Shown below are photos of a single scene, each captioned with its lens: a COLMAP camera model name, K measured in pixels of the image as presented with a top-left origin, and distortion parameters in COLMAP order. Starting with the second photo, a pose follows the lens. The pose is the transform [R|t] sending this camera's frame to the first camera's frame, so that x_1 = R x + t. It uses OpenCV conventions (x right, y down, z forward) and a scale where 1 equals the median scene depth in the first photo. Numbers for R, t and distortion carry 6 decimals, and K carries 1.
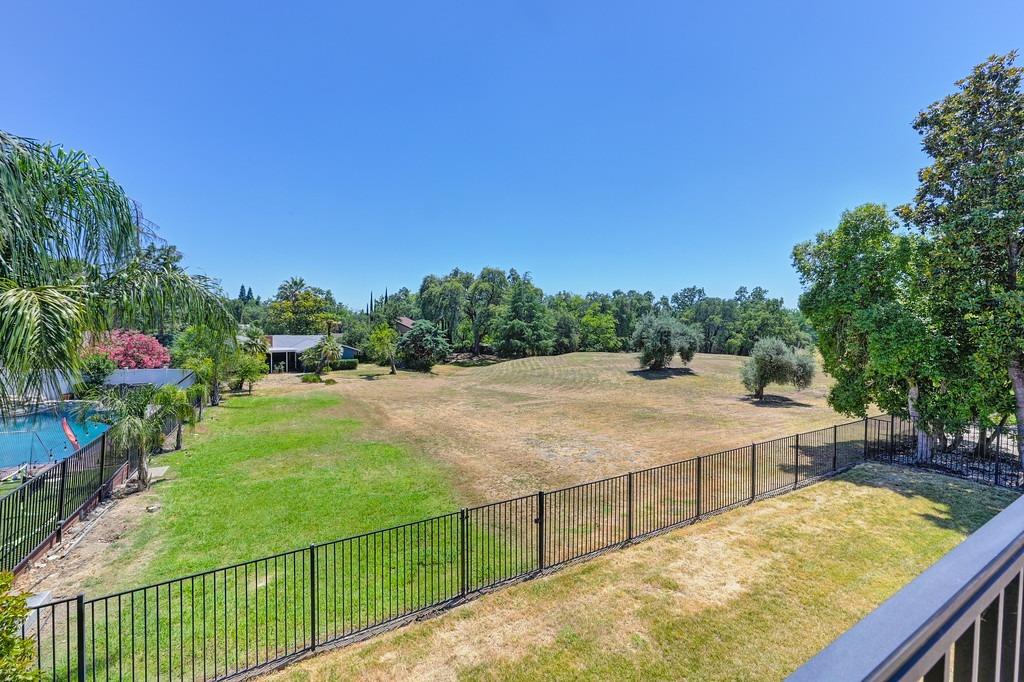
lens RADIAL K [[407.5, 0, 515.5], [0, 407.5, 330.0], [0, 0, 1]] dist [0.000531, 0.000040]
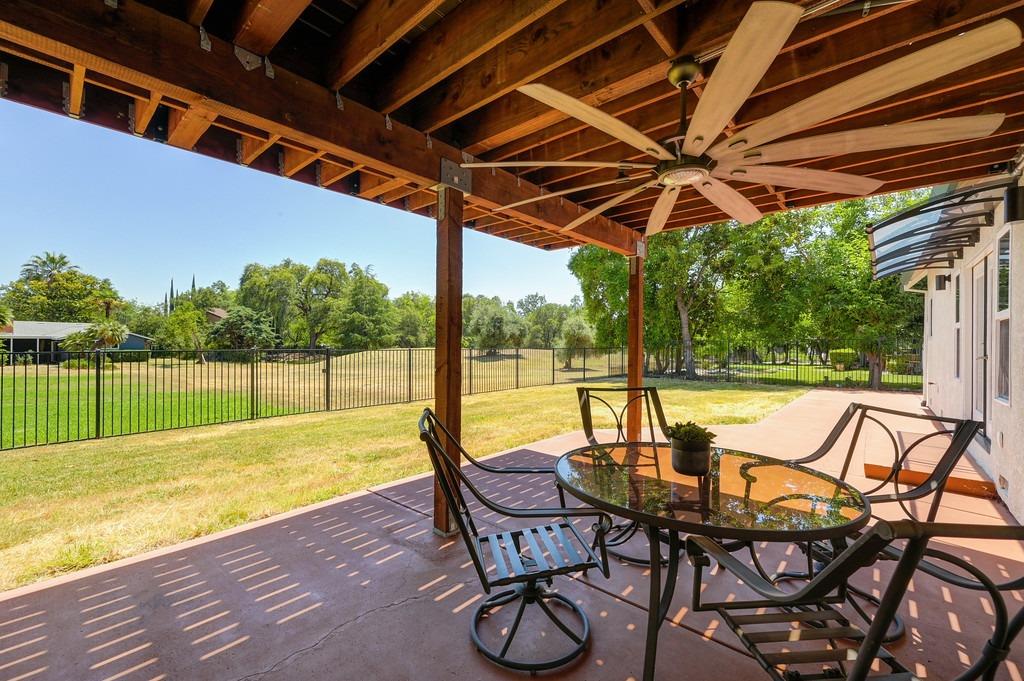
lens RADIAL K [[417.9, 0, 515.3], [0, 417.9, 330.8], [0, 0, 1]] dist [0.001433, 0.000437]
pose [[0.940483, 0.004213, 0.339816, 0.018221], [0.004255, 0.999699, -0.024173, 0.040608], [-0.339815, 0.024180, 0.940181, -0.045286]]
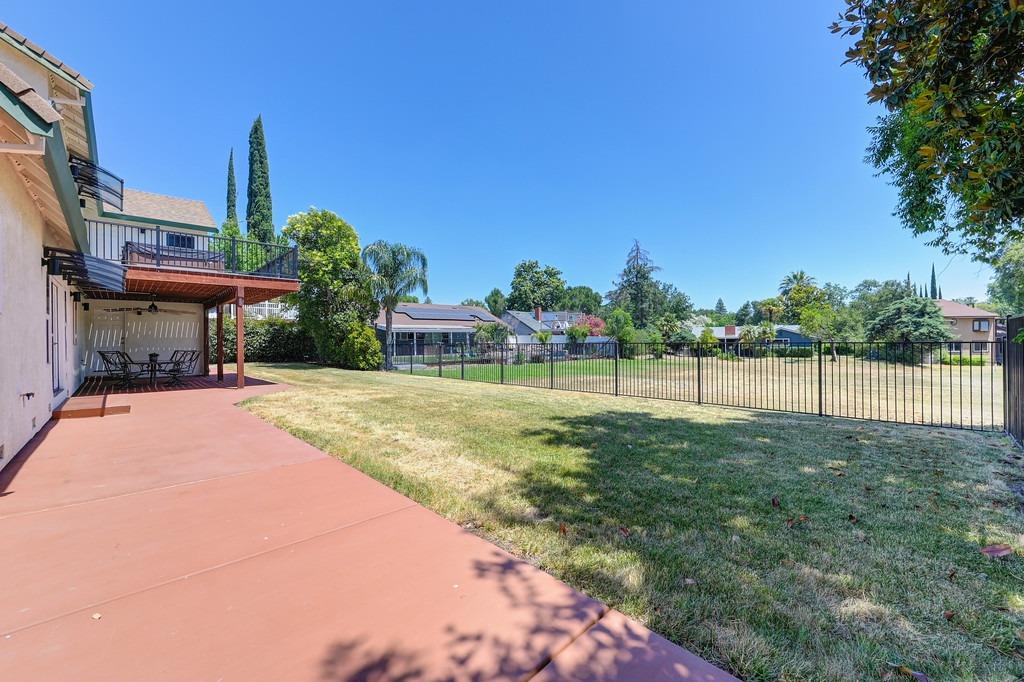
lens RADIAL K [[415.4, 0, 522.8], [0, 415.4, 342.8], [0, 0, 1]] dist [0.001106, 0.000148]
pose [[0.260432, -0.009616, -0.965444, 0.250890], [0.008541, 0.999934, -0.007655, 0.045354], [0.965454, -0.006252, 0.260497, 0.085841]]
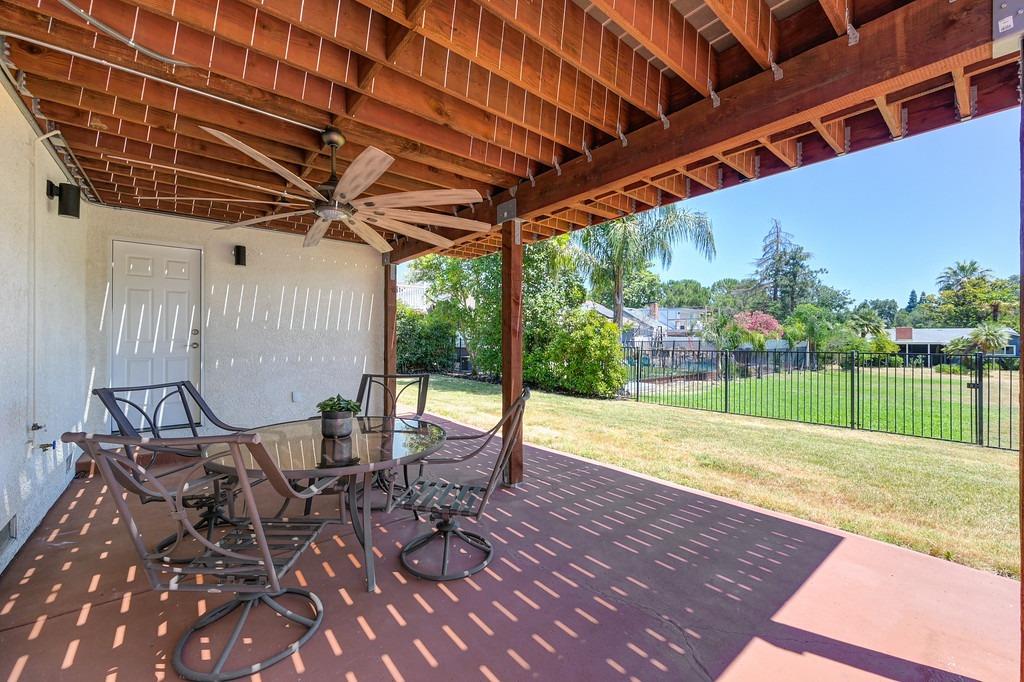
lens RADIAL K [[409.5, 0, 514.9], [0, 409.5, 345.0], [0, 0, 1]] dist [0.000524, 0.000153]
pose [[0.185859, -0.004056, -0.982568, 0.080780], [-0.005541, 0.999971, -0.005175, 0.042227], [0.982561, 0.006406, 0.185831, -0.010660]]
